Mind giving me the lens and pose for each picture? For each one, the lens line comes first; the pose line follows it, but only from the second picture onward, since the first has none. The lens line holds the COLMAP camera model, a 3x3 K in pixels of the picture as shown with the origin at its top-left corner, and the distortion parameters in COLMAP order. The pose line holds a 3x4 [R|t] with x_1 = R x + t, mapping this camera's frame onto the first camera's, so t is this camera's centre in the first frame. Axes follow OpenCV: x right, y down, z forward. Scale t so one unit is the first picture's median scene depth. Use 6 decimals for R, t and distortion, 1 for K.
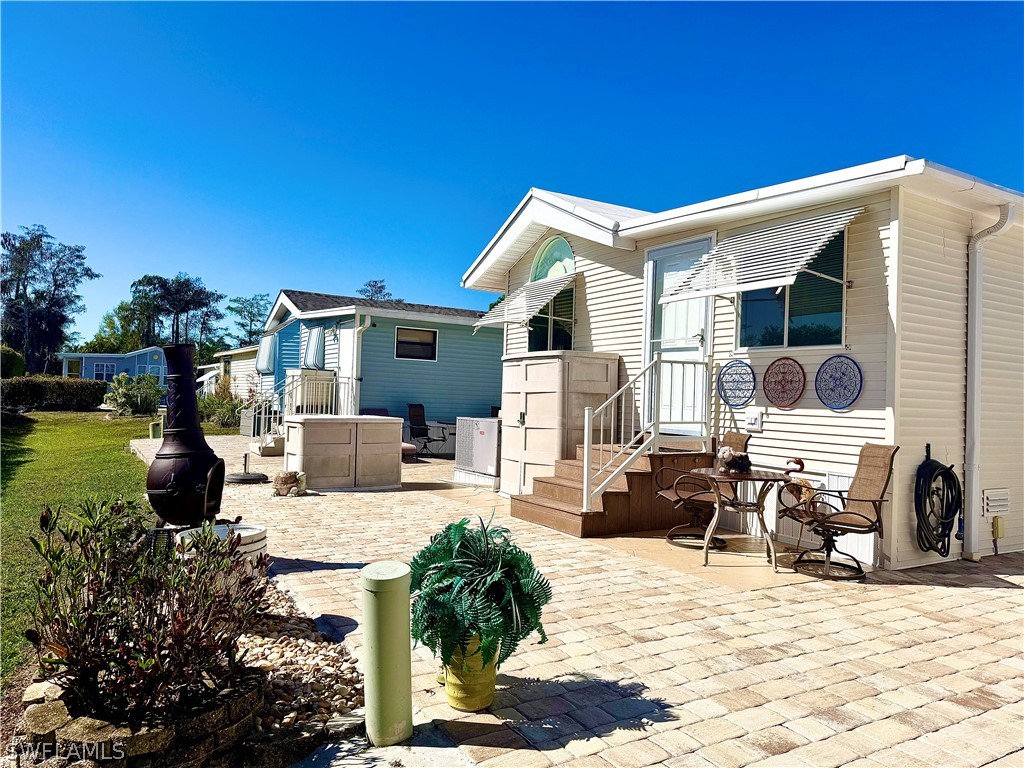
lens RADIAL K [[712.3, 0, 496.8], [0, 712.3, 384.6], [0, 0, 1]] dist [0.033719, -0.067758]
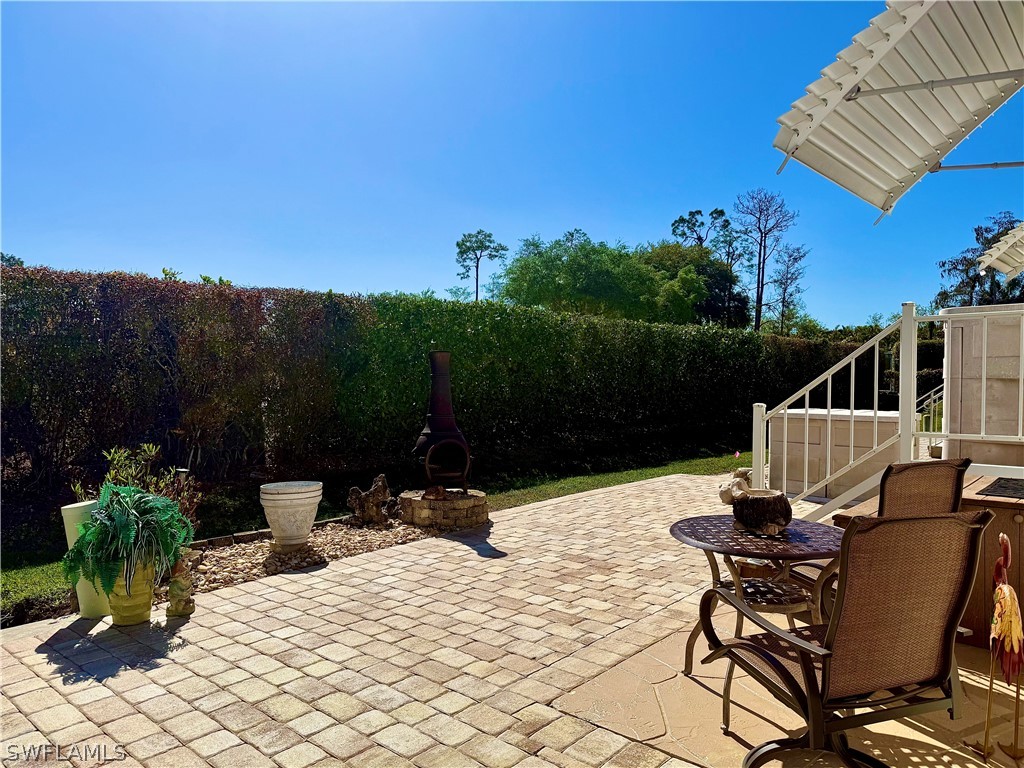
lens RADIAL K [[715.0, 0, 515.0], [0, 715.0, 385.8], [0, 0, 1]] dist [0.086060, -0.121459]
pose [[0.328820, -0.013952, -0.944289, 0.621343], [0.025025, 0.999668, -0.006056, 0.012741], [0.944061, -0.021640, 0.329060, 0.522191]]
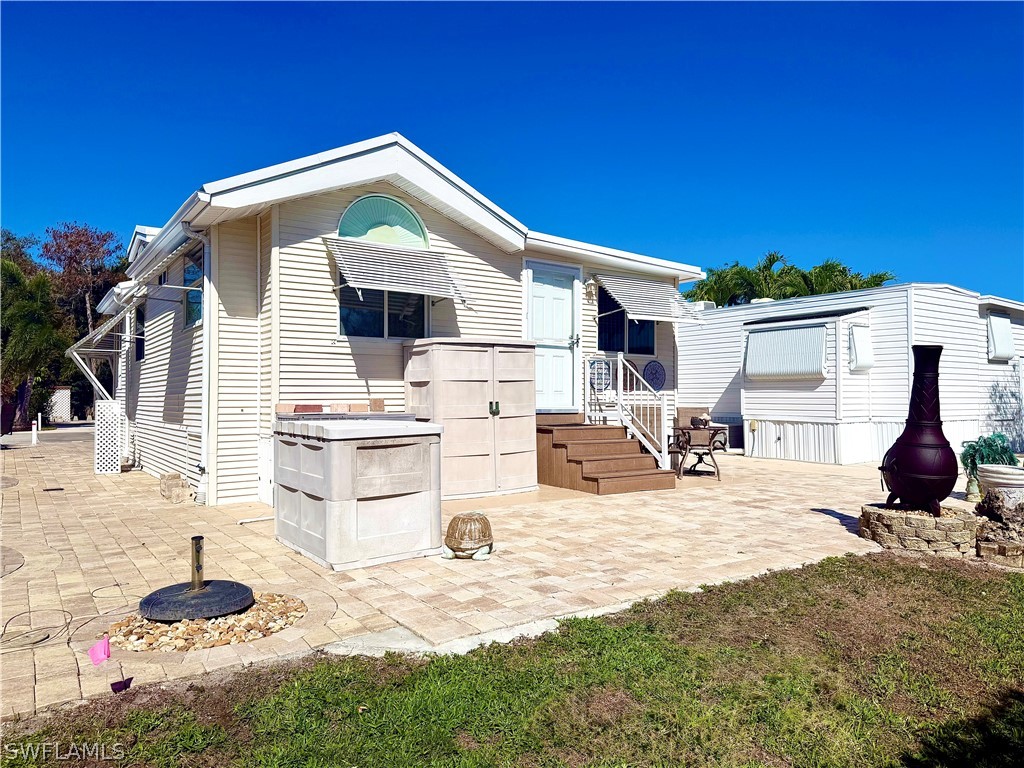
lens RADIAL K [[715.0, 0, 515.0], [0, 715.0, 385.8], [0, 0, 1]] dist [0.086060, -0.121459]
pose [[-0.095700, -0.016092, 0.995280, -1.094480], [-0.022199, 0.999655, 0.014028, 0.003850], [-0.995163, -0.020752, -0.096025, 1.286550]]
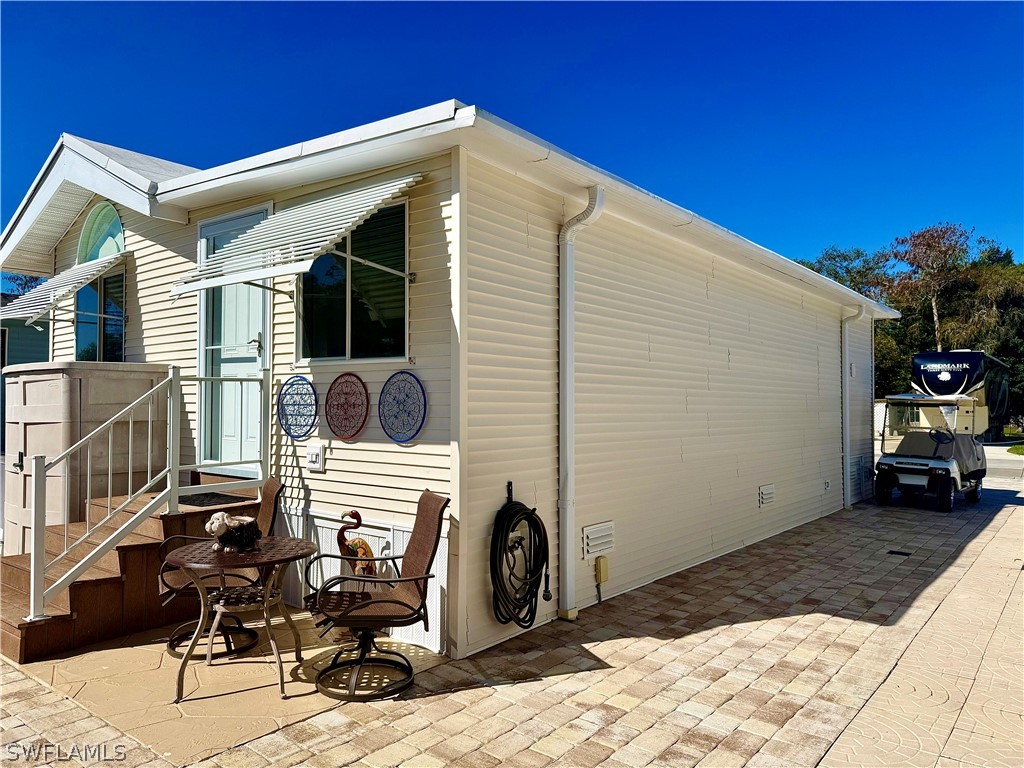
lens RADIAL K [[715.0, 0, 515.0], [0, 715.0, 385.8], [0, 0, 1]] dist [0.086060, -0.121459]
pose [[0.923414, -0.020381, 0.383264, 0.252295], [0.019772, 0.999789, 0.005530, -0.022895], [-0.383296, 0.002472, 0.923622, 0.216501]]
